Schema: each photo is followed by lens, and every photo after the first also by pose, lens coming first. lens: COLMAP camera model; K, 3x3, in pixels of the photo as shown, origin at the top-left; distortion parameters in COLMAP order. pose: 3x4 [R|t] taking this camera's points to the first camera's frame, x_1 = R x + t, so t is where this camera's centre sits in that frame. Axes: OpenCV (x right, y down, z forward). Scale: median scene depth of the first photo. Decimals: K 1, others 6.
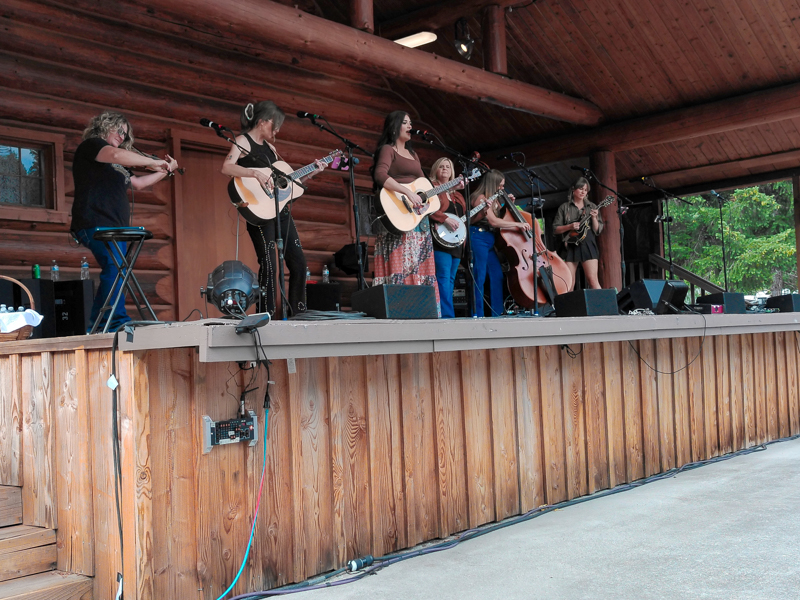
lens RADIAL K [[897.1, 0, 371.1], [0, 897.1, 359.6], [0, 0, 1]] dist [0.177971, -0.322951]
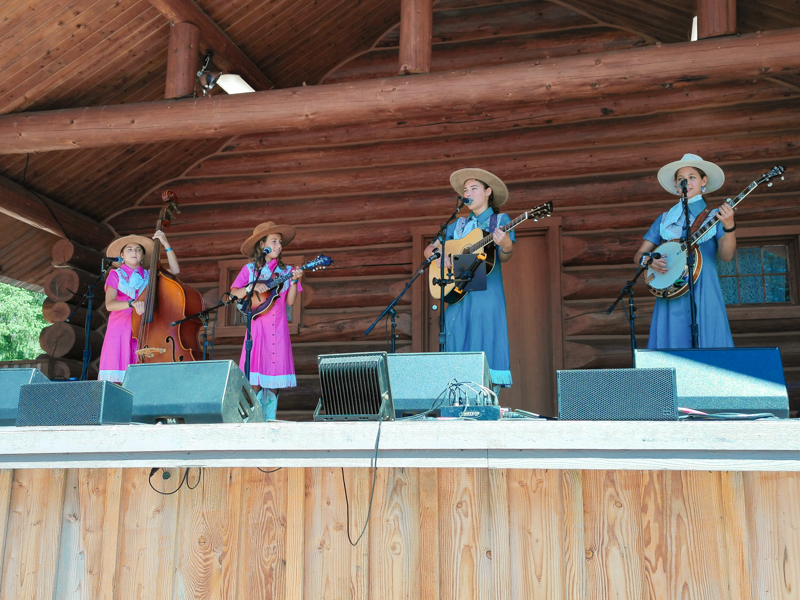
lens RADIAL K [[836.3, 0, 400.0], [0, 836.3, 300.0], [0, 0, 1]] dist [0.093722, -0.157845]
pose [[0.467163, -0.121543, -0.875778, 0.540834], [-0.044759, 0.985986, -0.160713, -0.030238], [0.883038, 0.114278, 0.455176, 0.572063]]
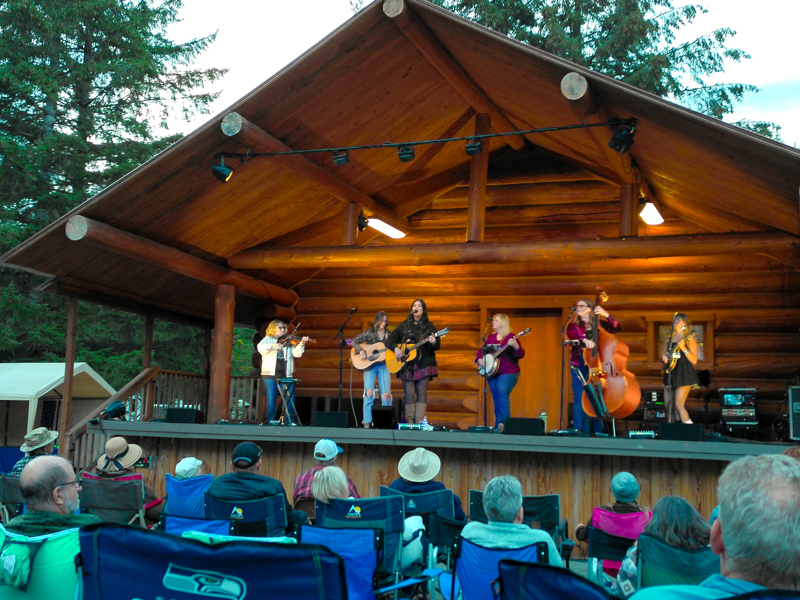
lens RADIAL K [[947.0, 0, 400.0], [0, 947.0, 300.0], [0, 0, 1]] dist [0.046643, -0.031153]
pose [[0.362413, -0.078134, -0.928737, 1.240028], [-0.073825, 0.990942, -0.112176, -0.059775], [0.929089, 0.109218, 0.353363, 0.273266]]
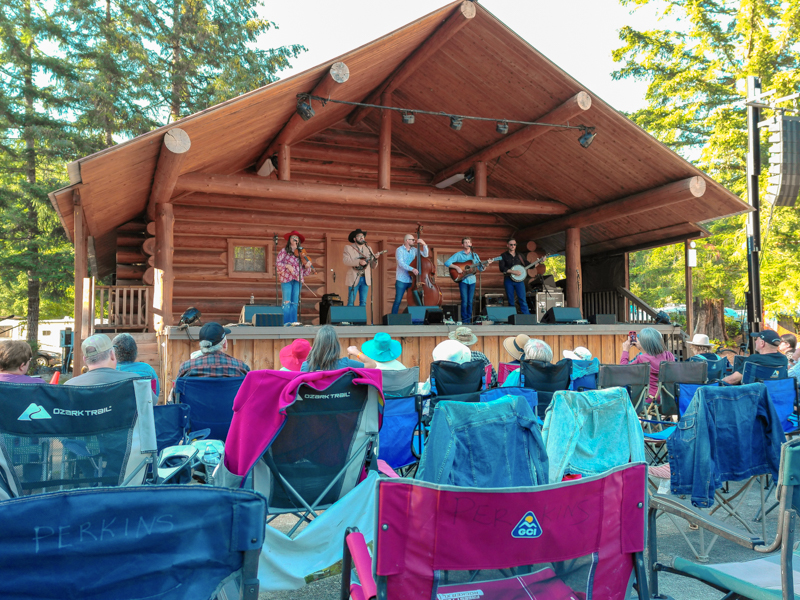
lens RADIAL K [[628.3, 0, 400.0], [0, 628.3, 300.0], [0, 0, 1]] dist [0.053713, -0.001909]
pose [[0.904462, 0.005473, -0.426519, 0.564731], [-0.033974, 0.997665, -0.059242, -0.011223], [0.425199, 0.068072, 0.902536, -0.258207]]
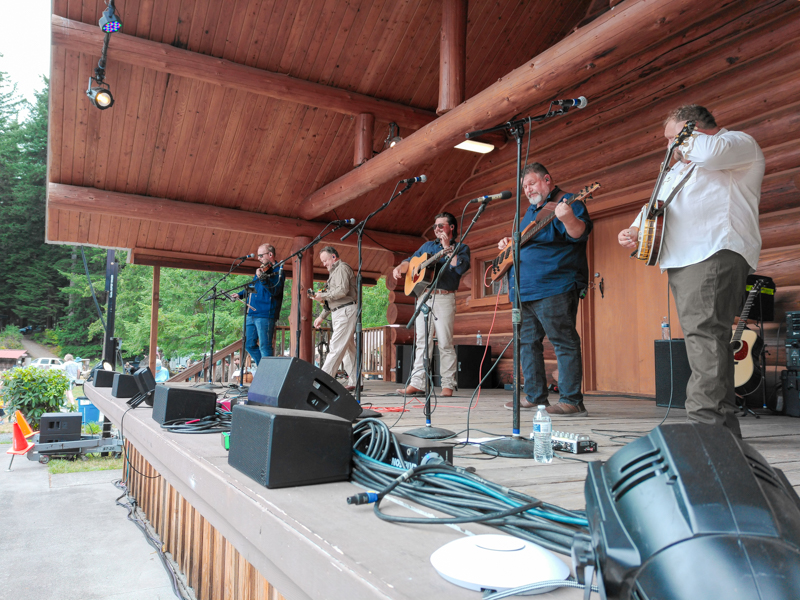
lens RADIAL K [[616.6, 0, 401.0], [0, 616.6, 289.6], [0, 0, 1]] dist [0.046832, -0.046226]
pose [[-0.302118, -0.074952, -0.950319, 0.584503], [-0.022937, 0.997187, -0.071357, -0.087128], [0.952995, 0.000239, -0.302987, 1.003278]]
